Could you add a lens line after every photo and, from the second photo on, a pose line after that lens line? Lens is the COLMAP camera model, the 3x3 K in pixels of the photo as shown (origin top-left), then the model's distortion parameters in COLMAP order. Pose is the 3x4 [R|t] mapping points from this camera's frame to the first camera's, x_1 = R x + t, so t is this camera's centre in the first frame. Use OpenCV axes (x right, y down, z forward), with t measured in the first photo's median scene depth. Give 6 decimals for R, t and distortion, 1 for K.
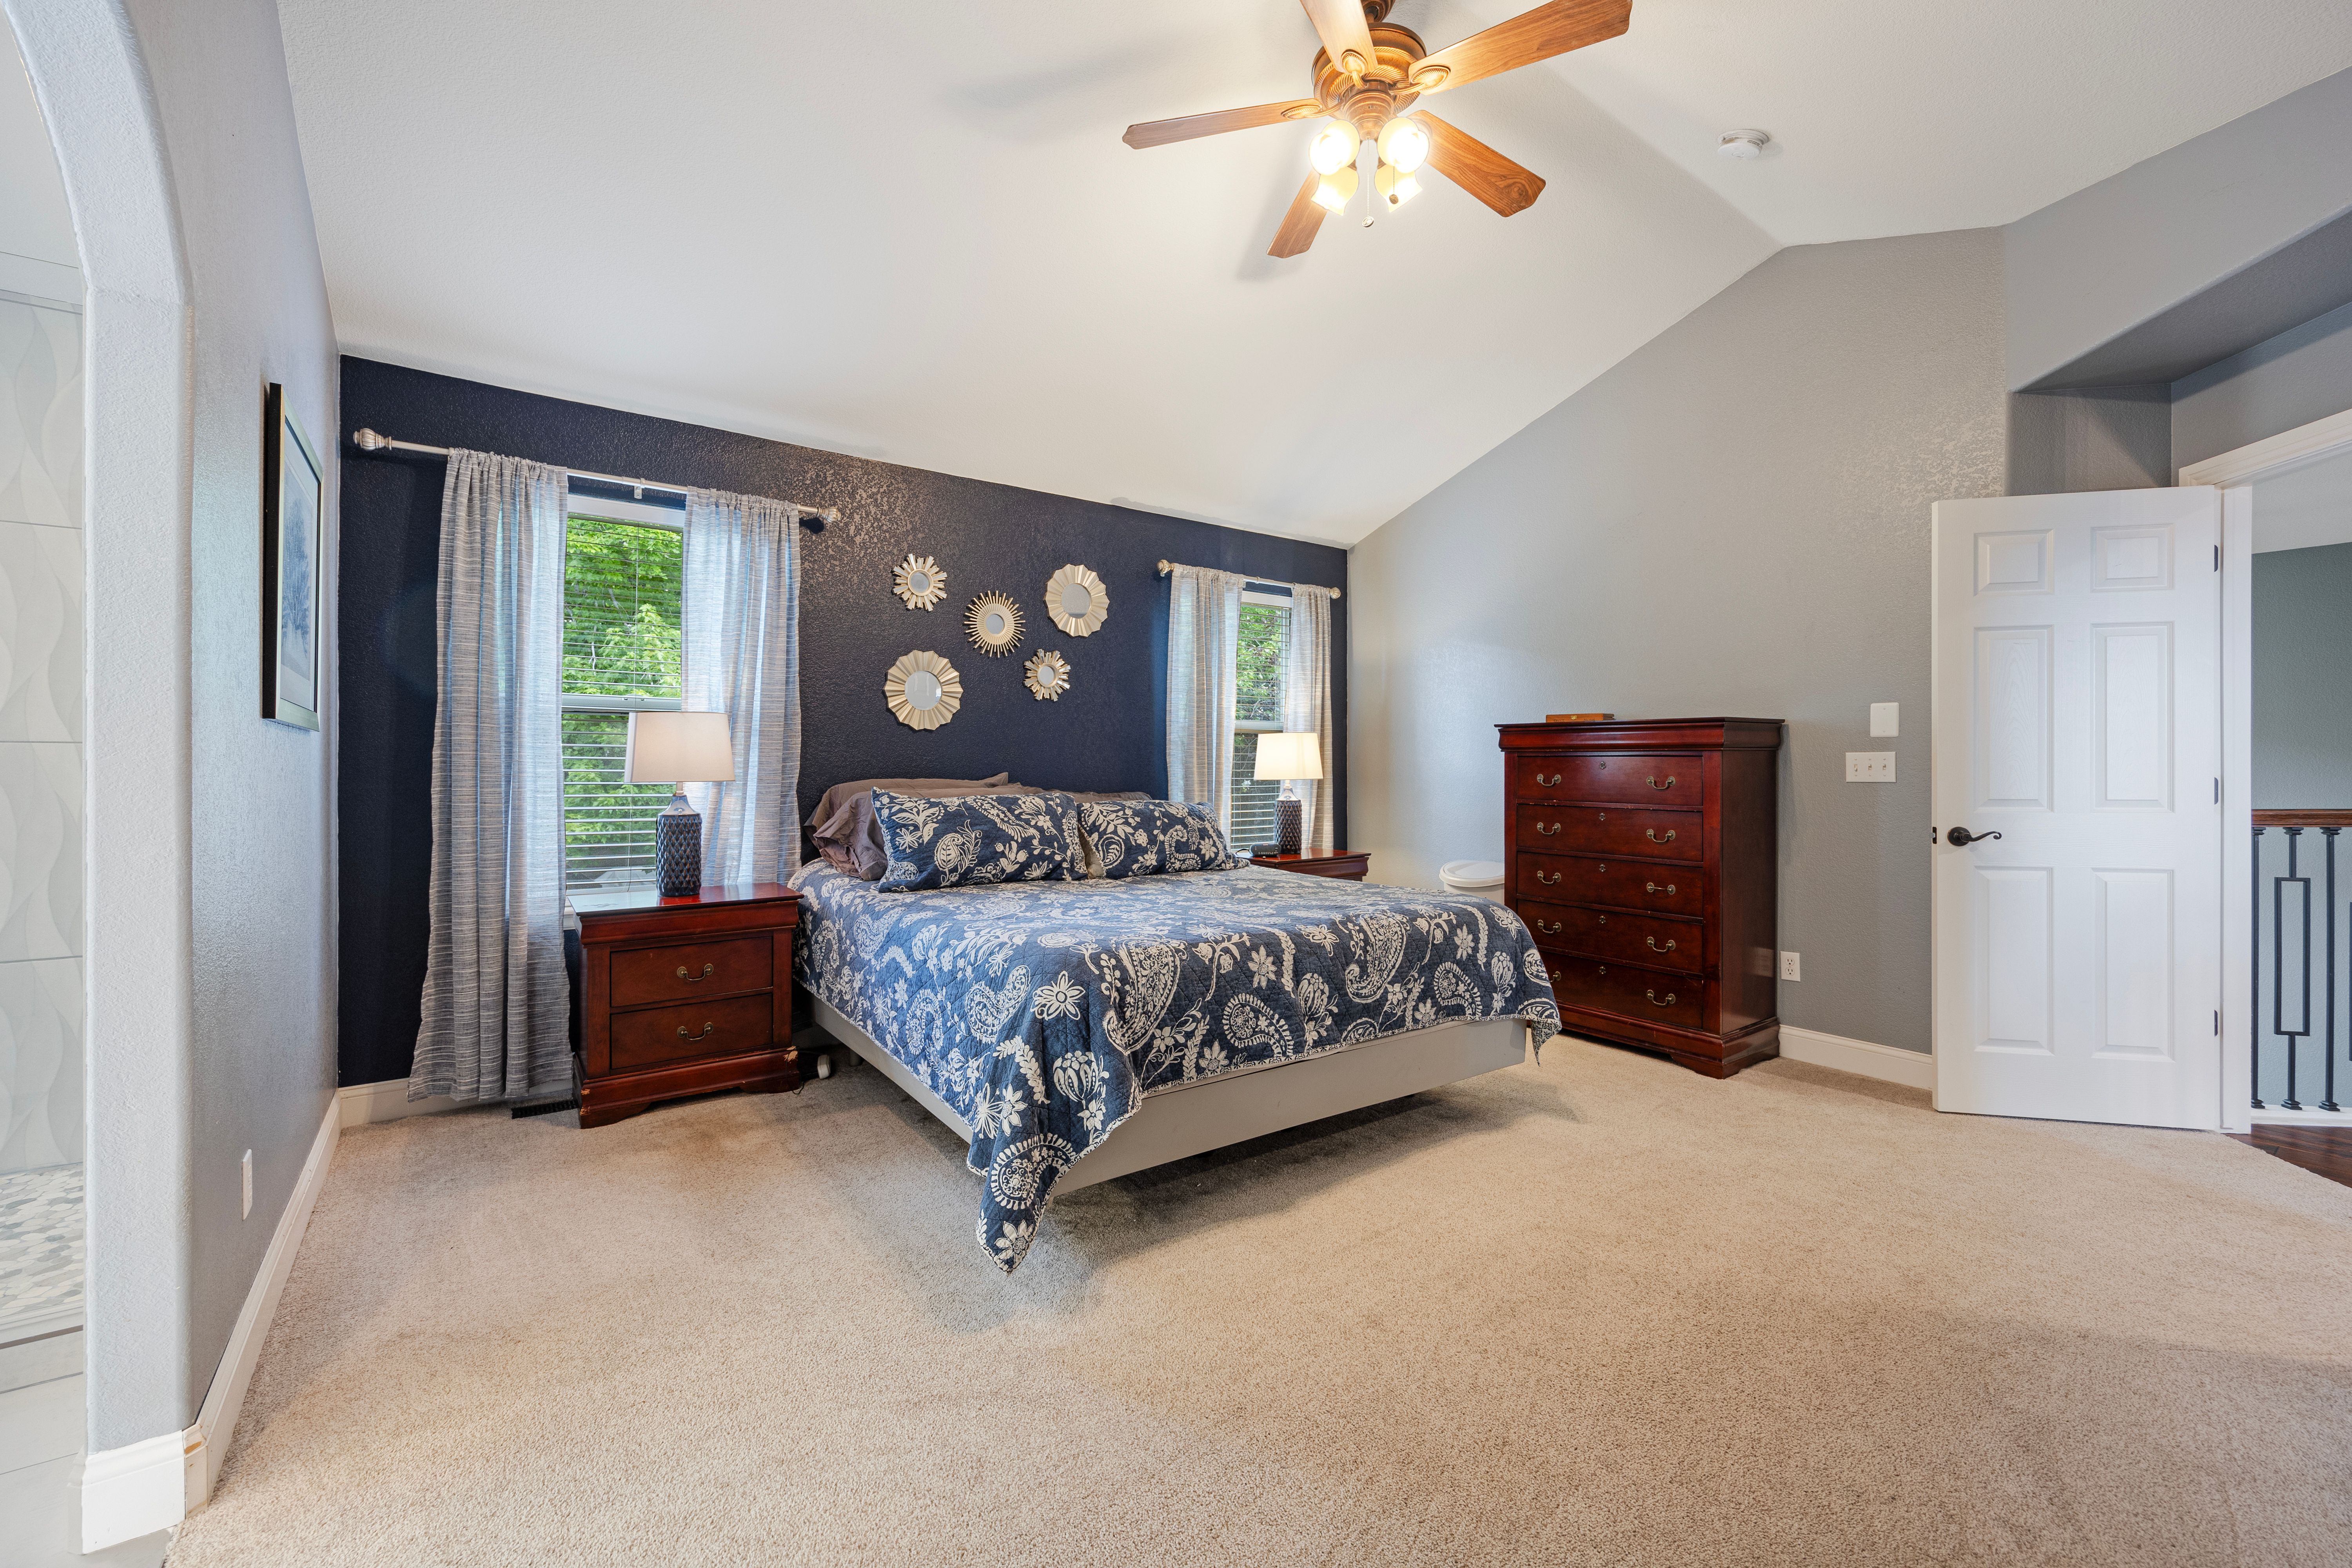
lens RADIAL K [[953.5, 0, 1175.2], [0, 953.5, 776.8], [0, 0, 1]] dist [0.000276, 0.000243]
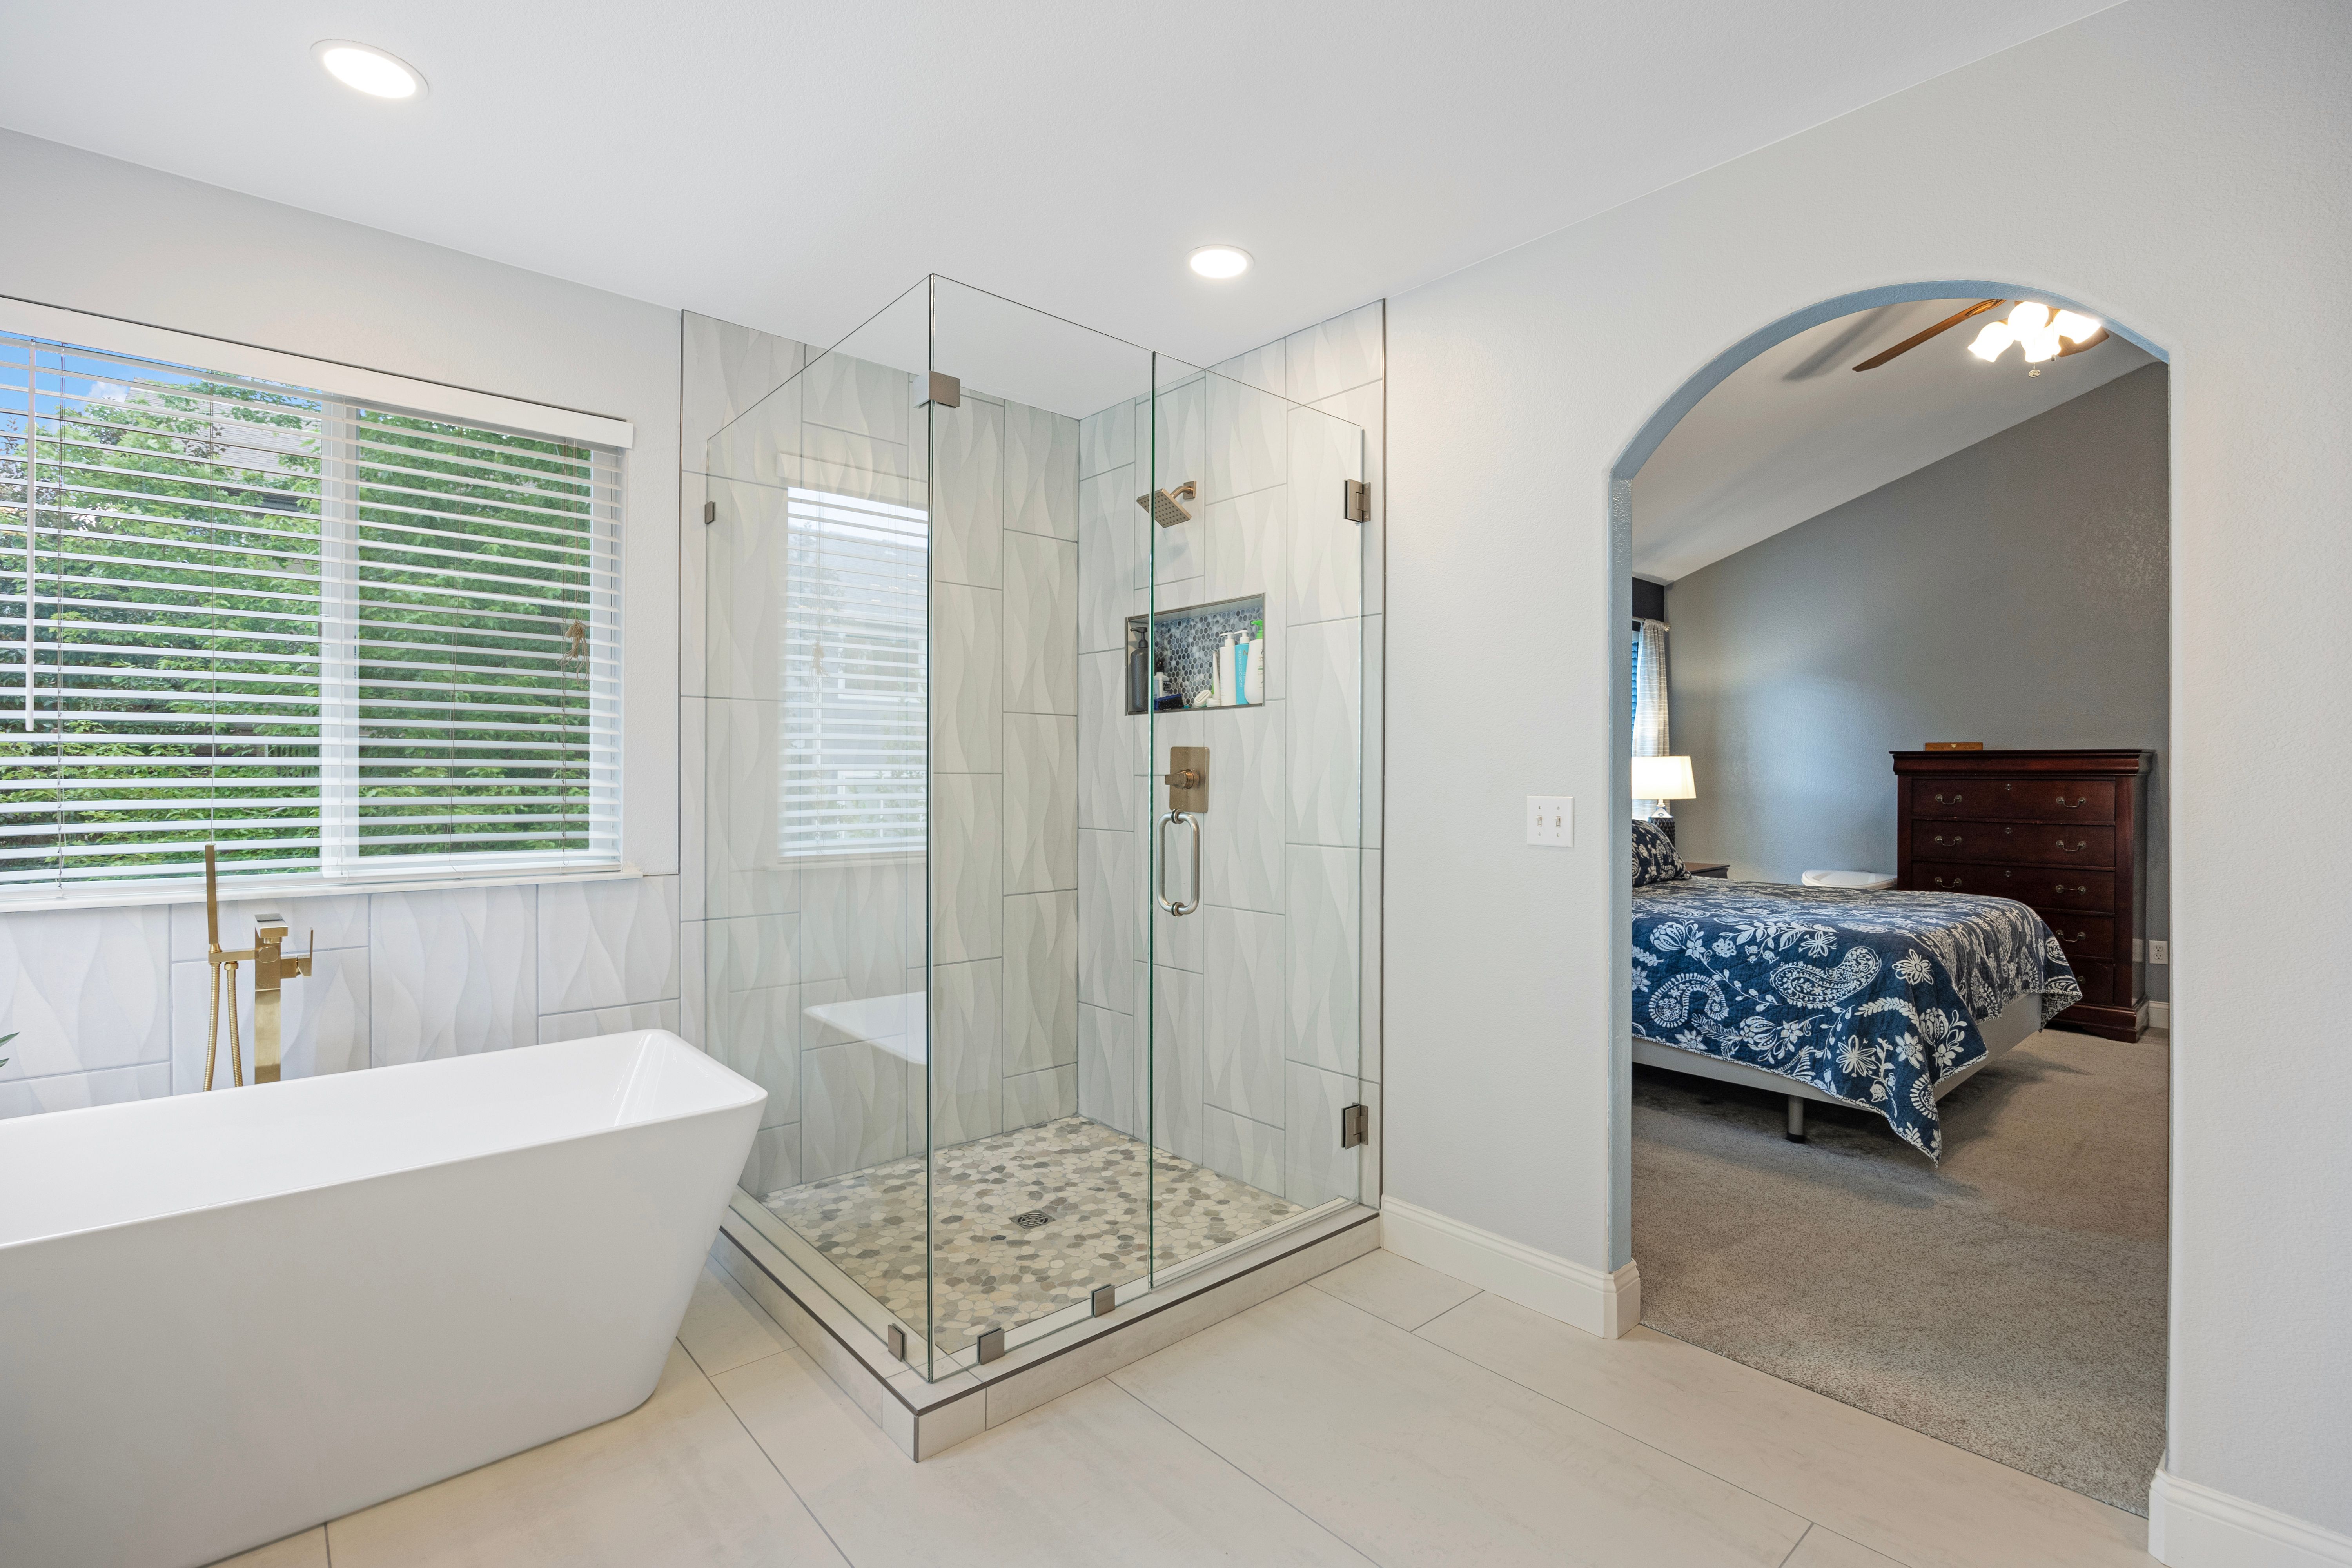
lens RADIAL K [[1056.1, 0, 1181.5], [0, 1056.1, 782.9], [0, 0, 1]] dist [-0.016503, 0.000789]
pose [[0.994489, 0.000477, 0.104839, -0.795087], [-0.000031, 0.999991, -0.004258, -0.013467], [-0.104840, 0.004231, 0.994480, -0.215154]]
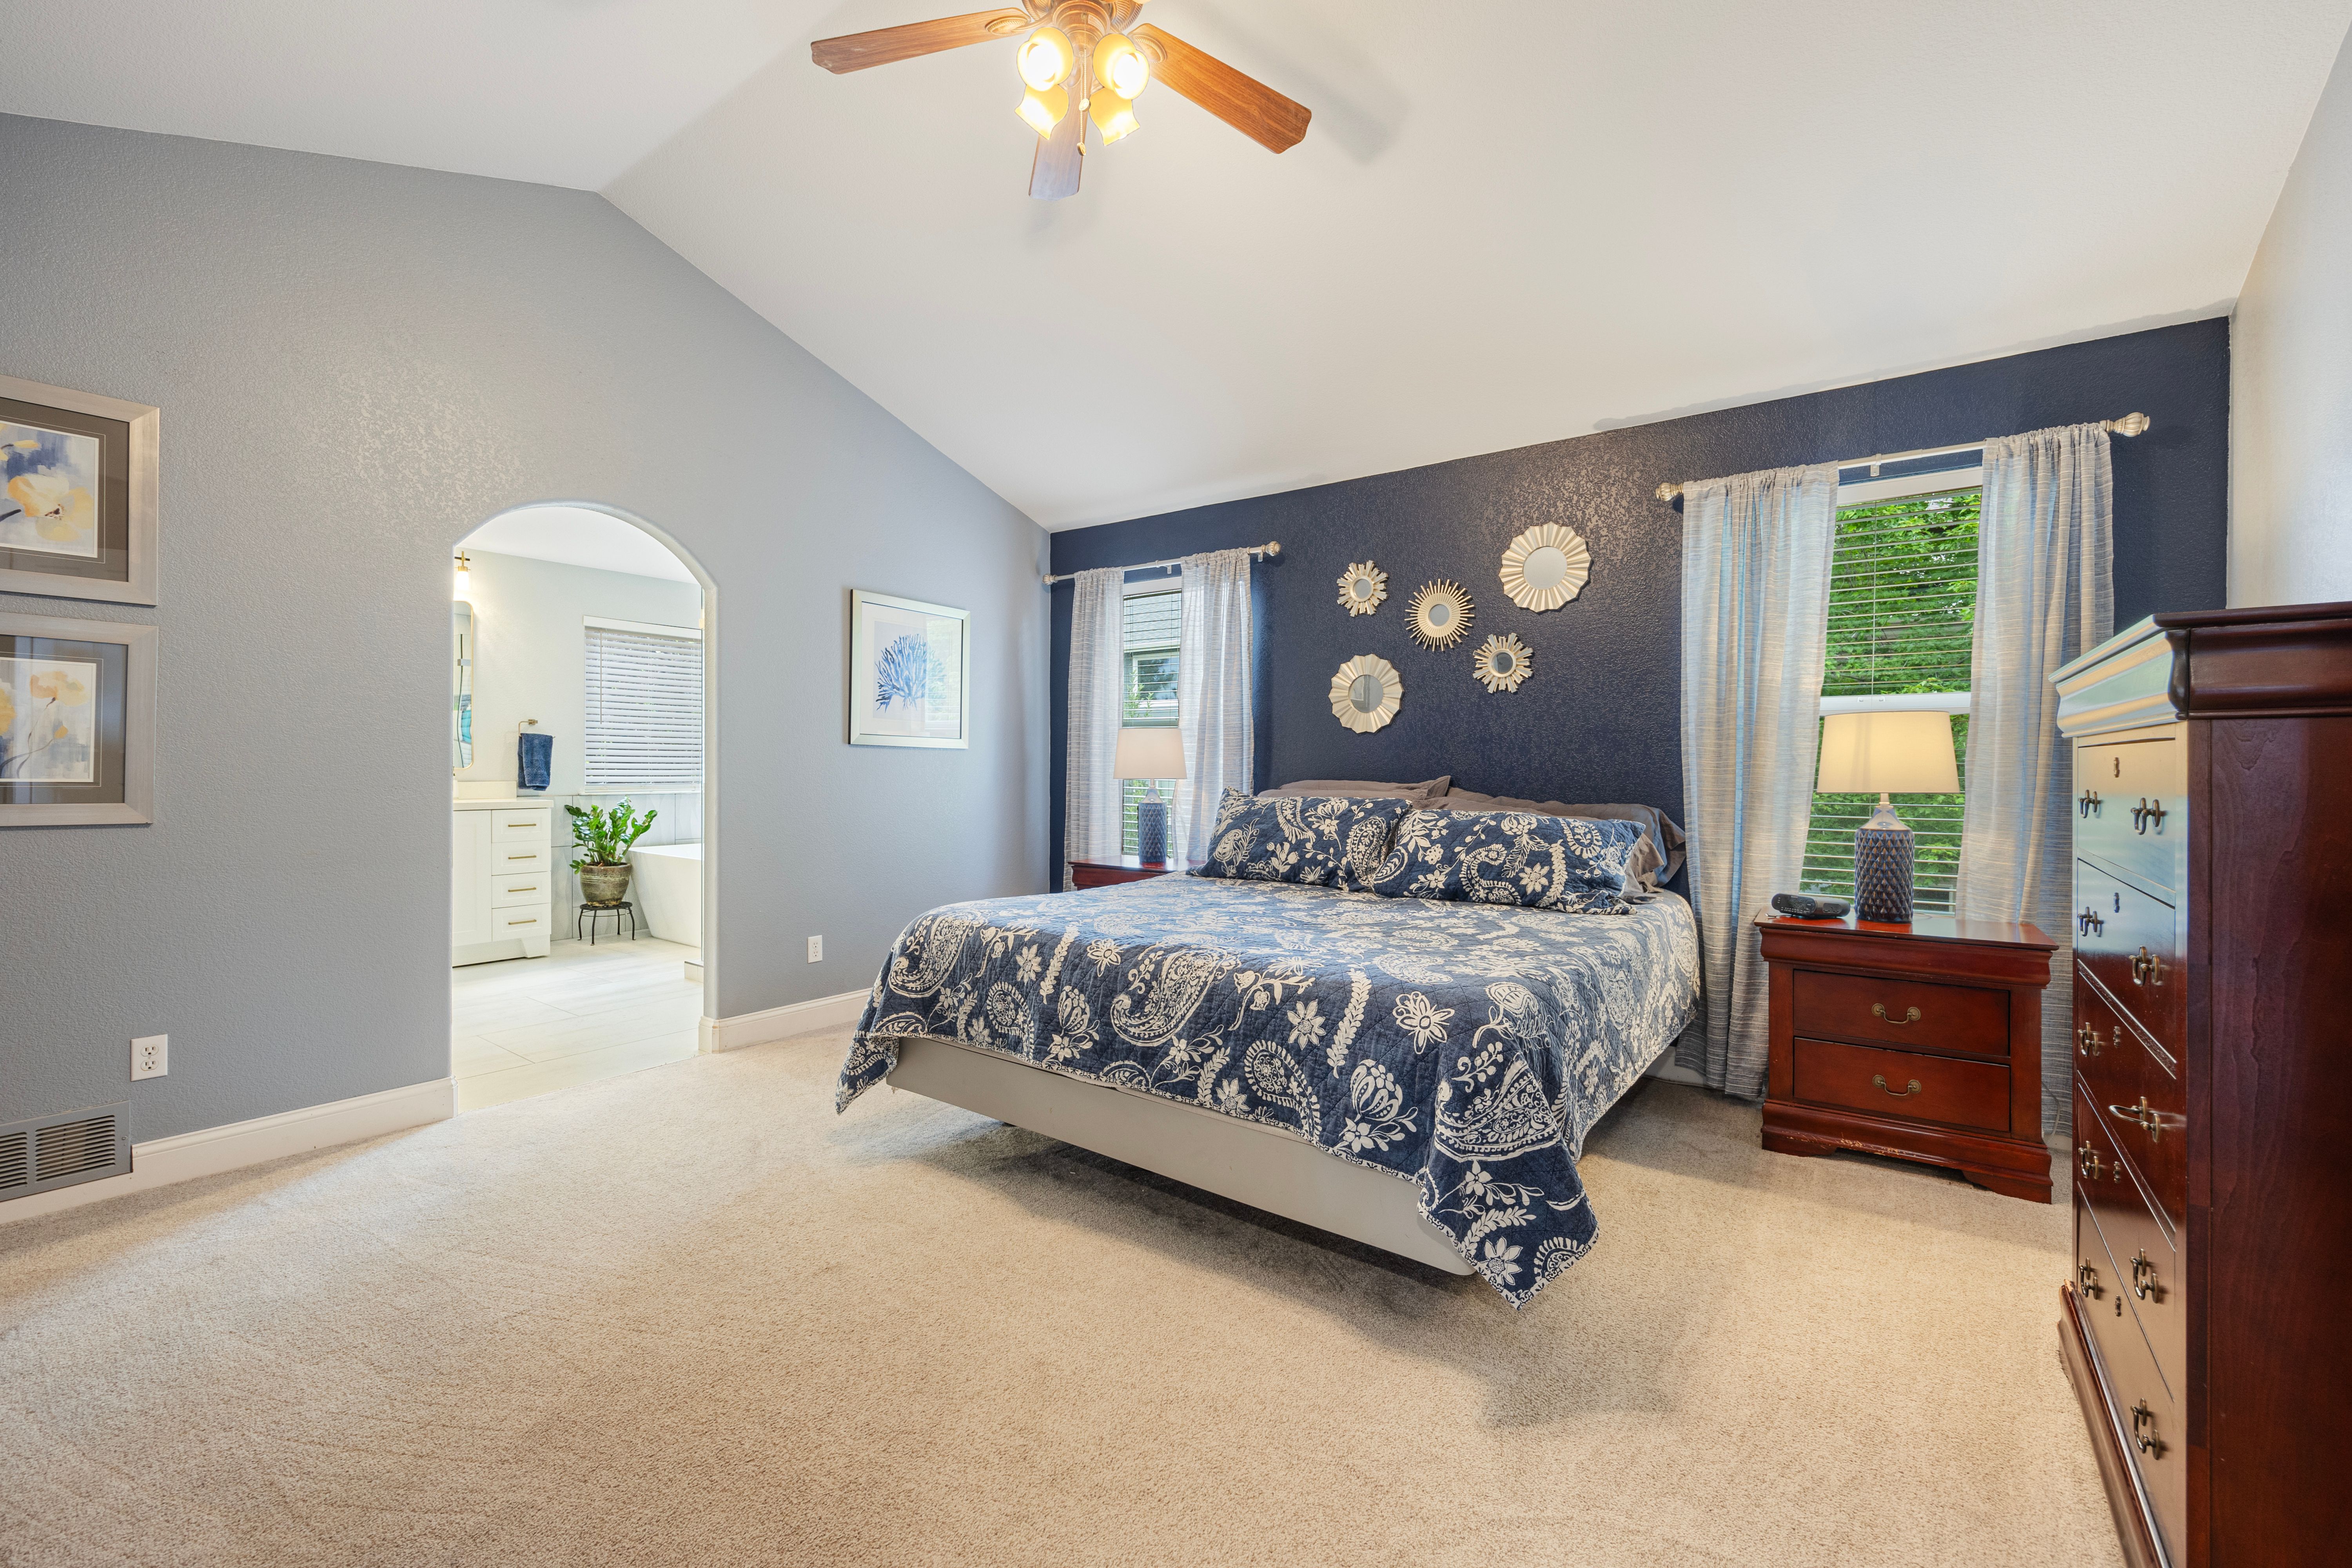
lens RADIAL K [[968.4, 0, 1176.0], [0, 968.4, 784.0], [0, 0, 1]] dist [0.000395, 0.000044]
pose [[0.307884, 0.017060, -0.951271, 0.778577], [-0.016176, 0.999789, 0.012694, -0.005169], [0.951287, 0.011480, 0.308094, 0.579451]]
